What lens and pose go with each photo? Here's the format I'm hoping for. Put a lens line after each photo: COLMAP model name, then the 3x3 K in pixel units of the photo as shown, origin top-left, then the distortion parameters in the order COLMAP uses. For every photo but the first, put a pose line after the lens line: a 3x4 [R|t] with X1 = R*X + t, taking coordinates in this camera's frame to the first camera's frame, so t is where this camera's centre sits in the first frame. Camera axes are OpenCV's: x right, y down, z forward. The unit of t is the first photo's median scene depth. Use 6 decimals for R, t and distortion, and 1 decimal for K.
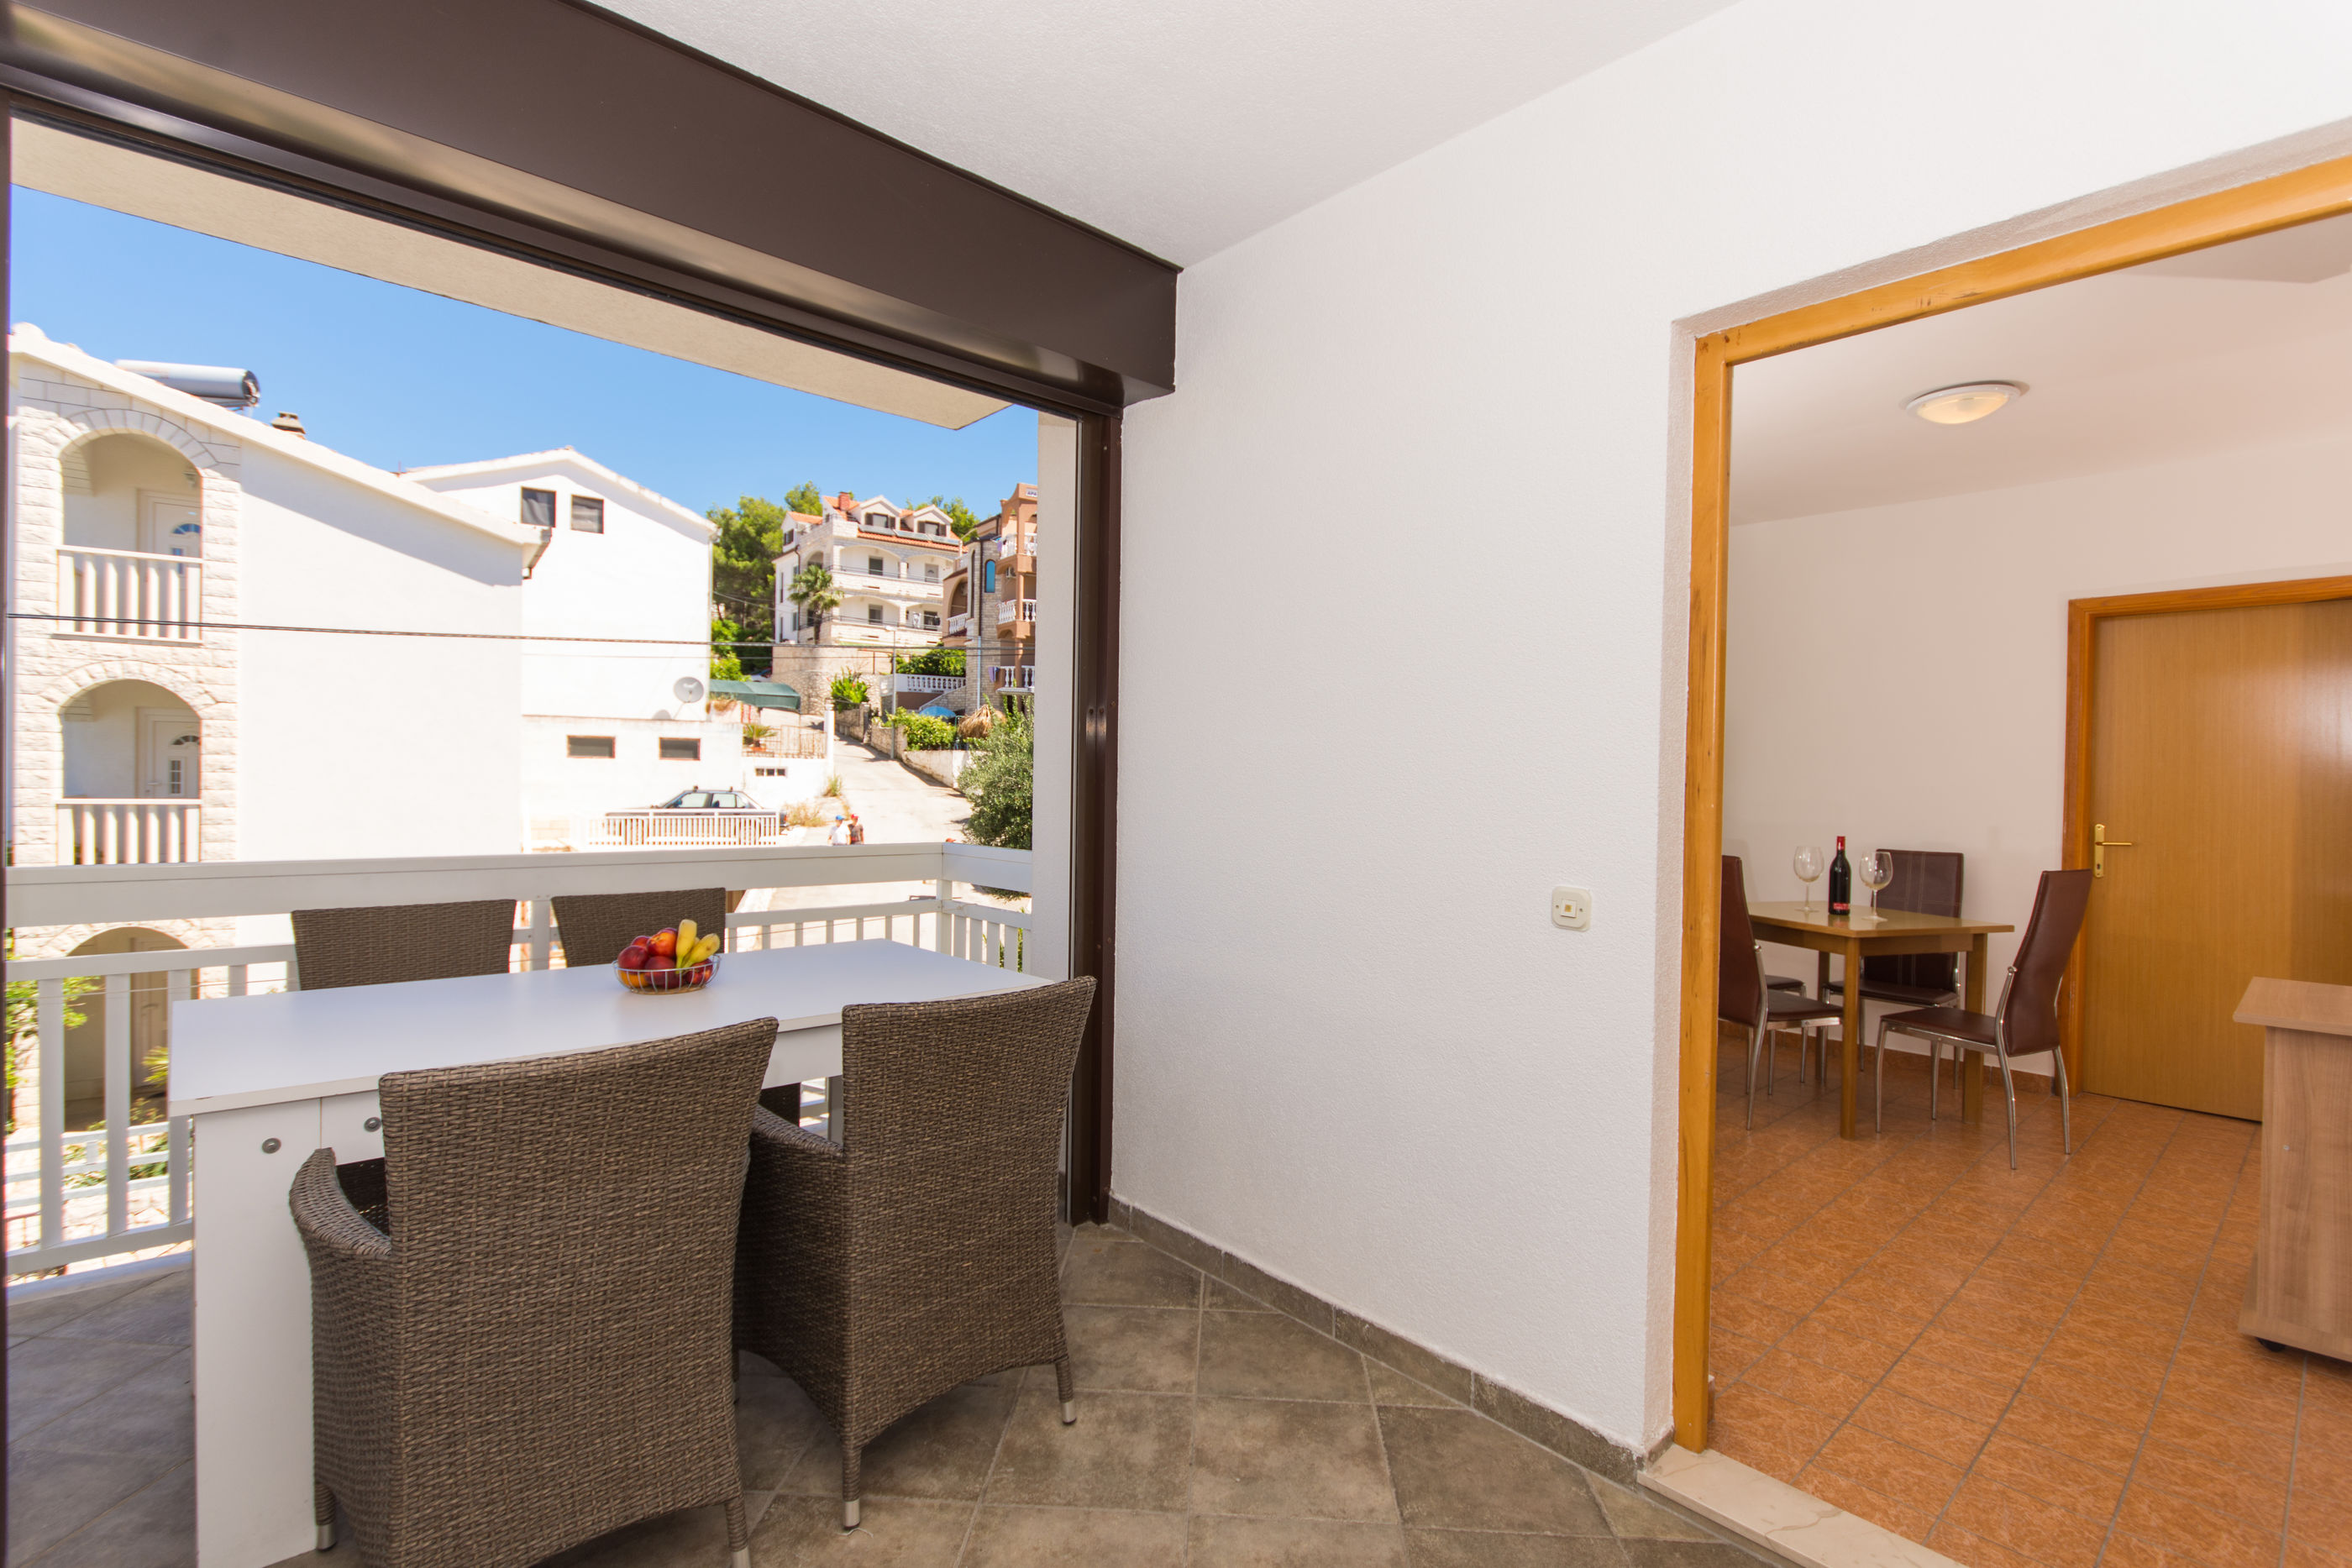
lens RADIAL K [[1070.9, 0, 1191.3], [0, 1070.9, 810.4], [0, 0, 1]] dist [0.009234, -0.009521]
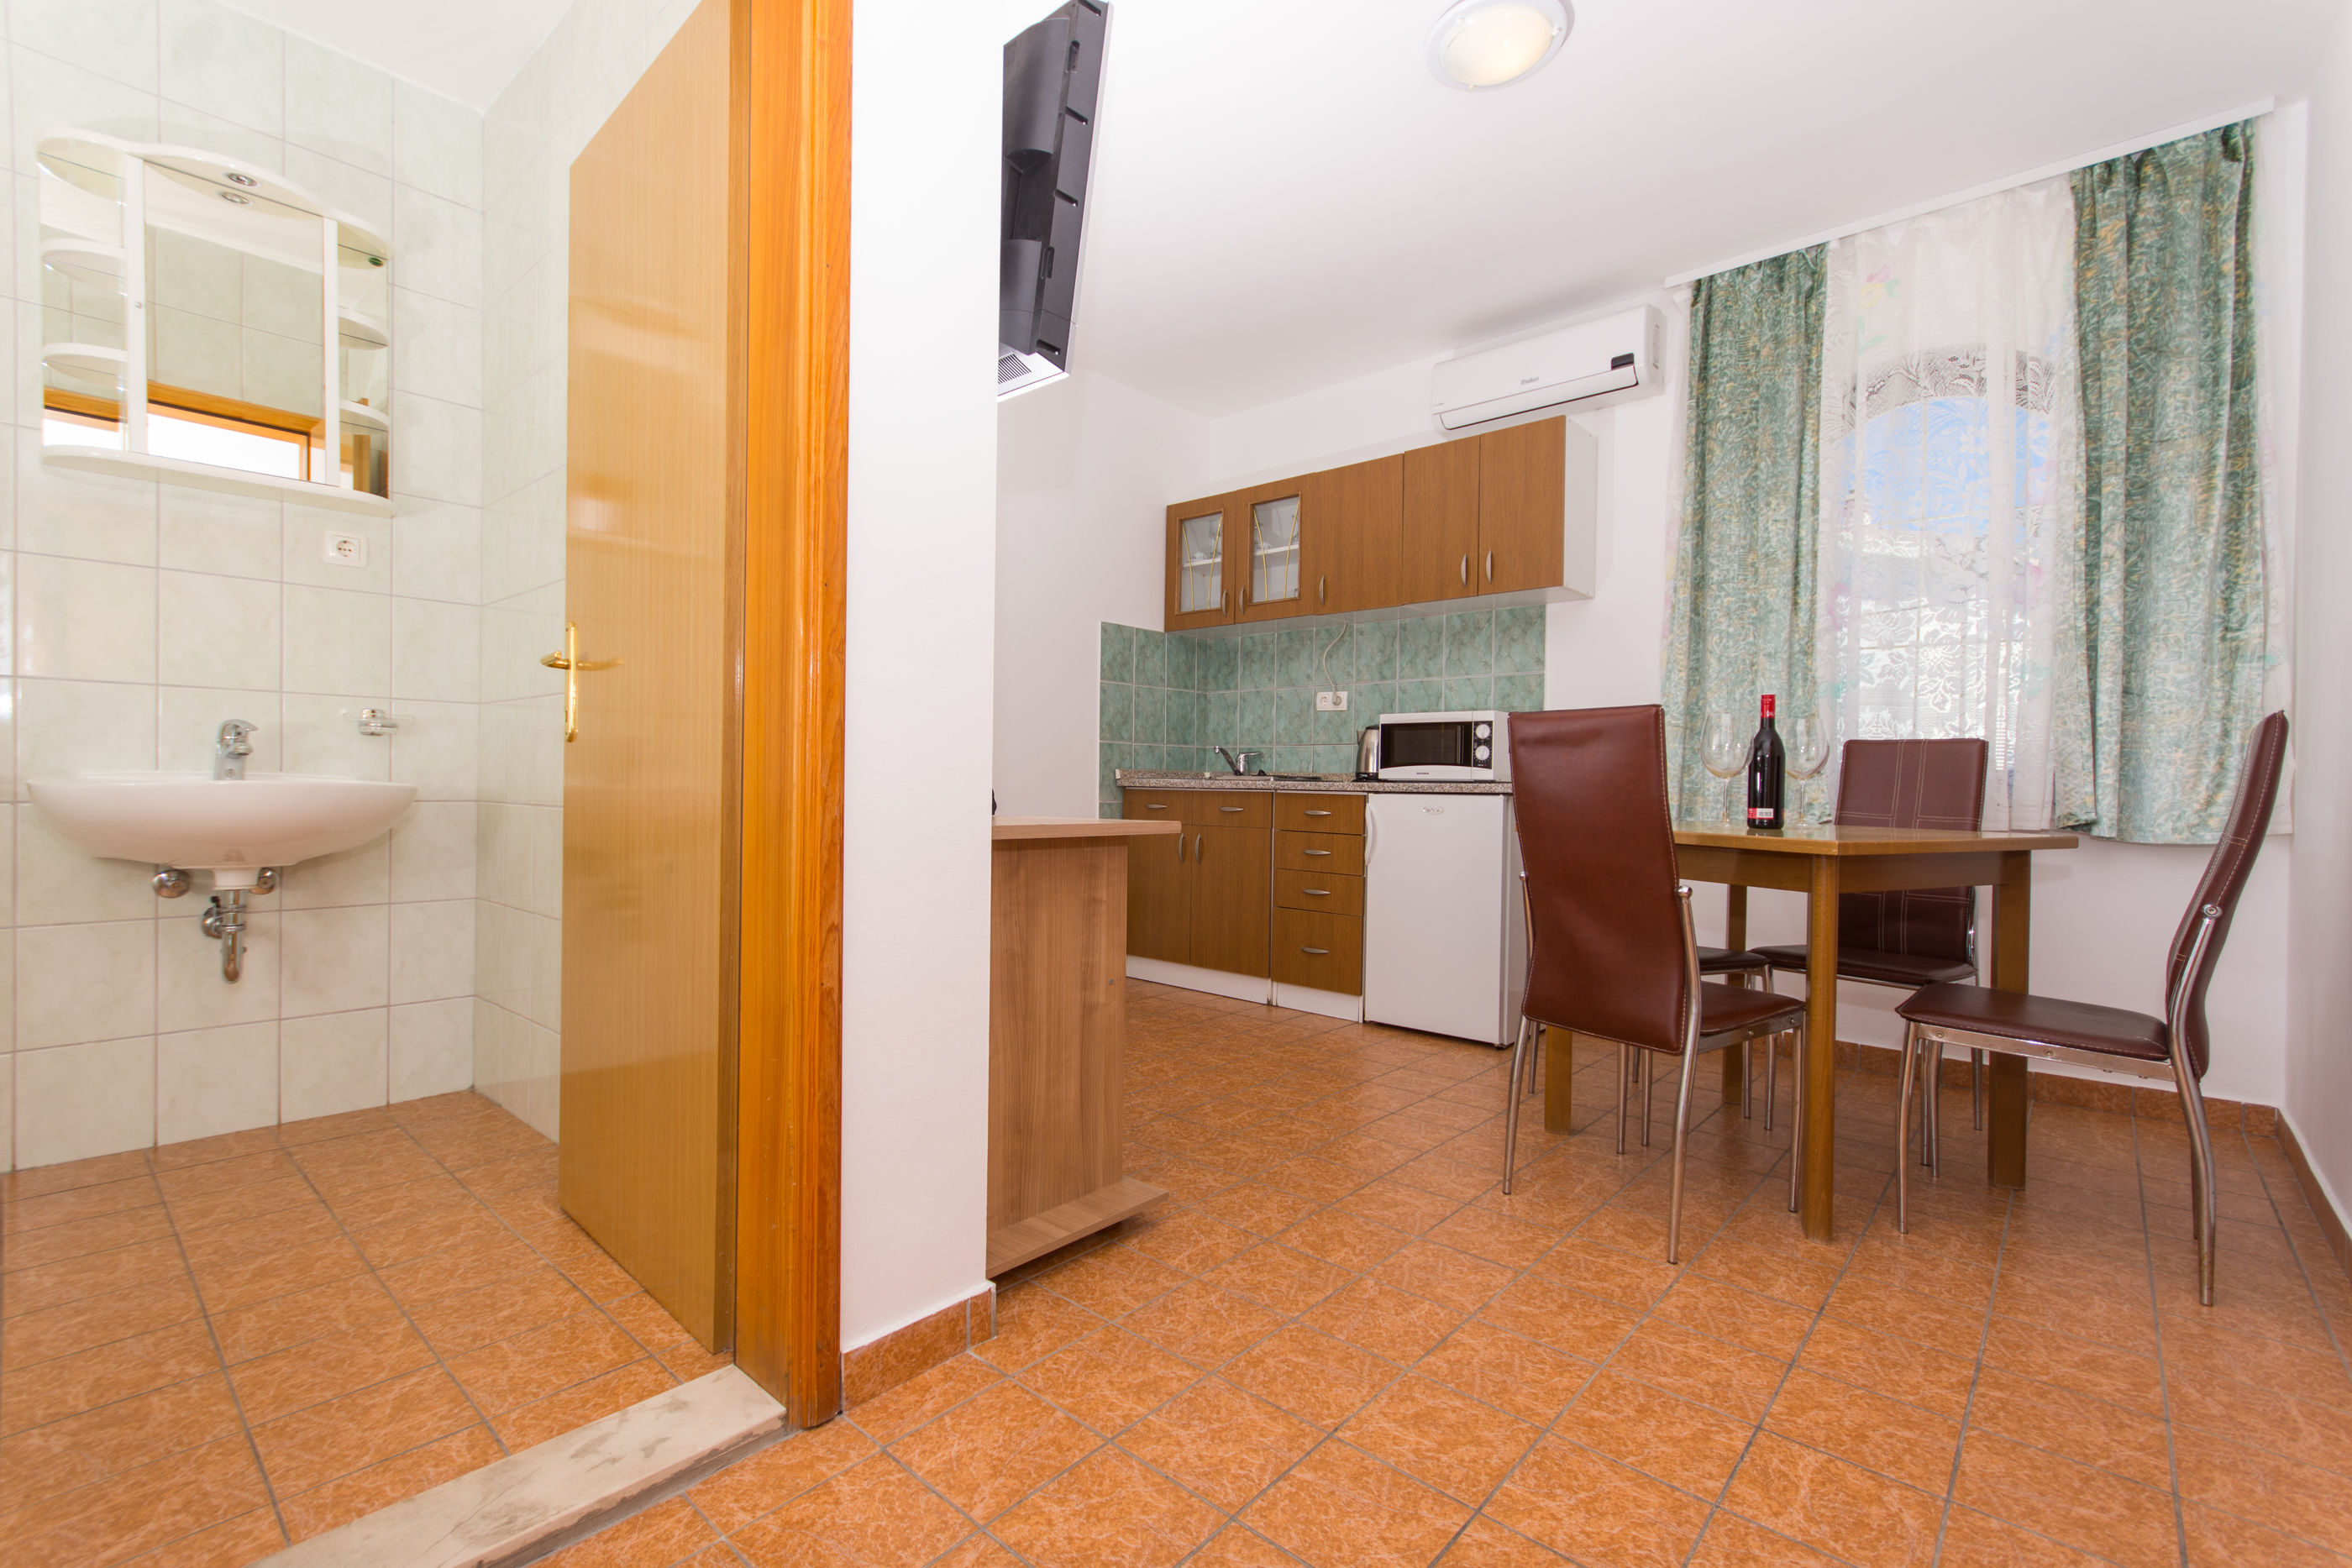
lens RADIAL K [[1026.3, 0, 1180.3], [0, 1026.3, 792.5], [0, 0, 1]] dist [0.008158, -0.001726]
pose [[0.104440, -0.008245, -0.994497, 1.104010], [-0.033238, 0.999378, -0.011776, 0.092218], [0.993976, 0.034285, 0.104101, 0.605439]]
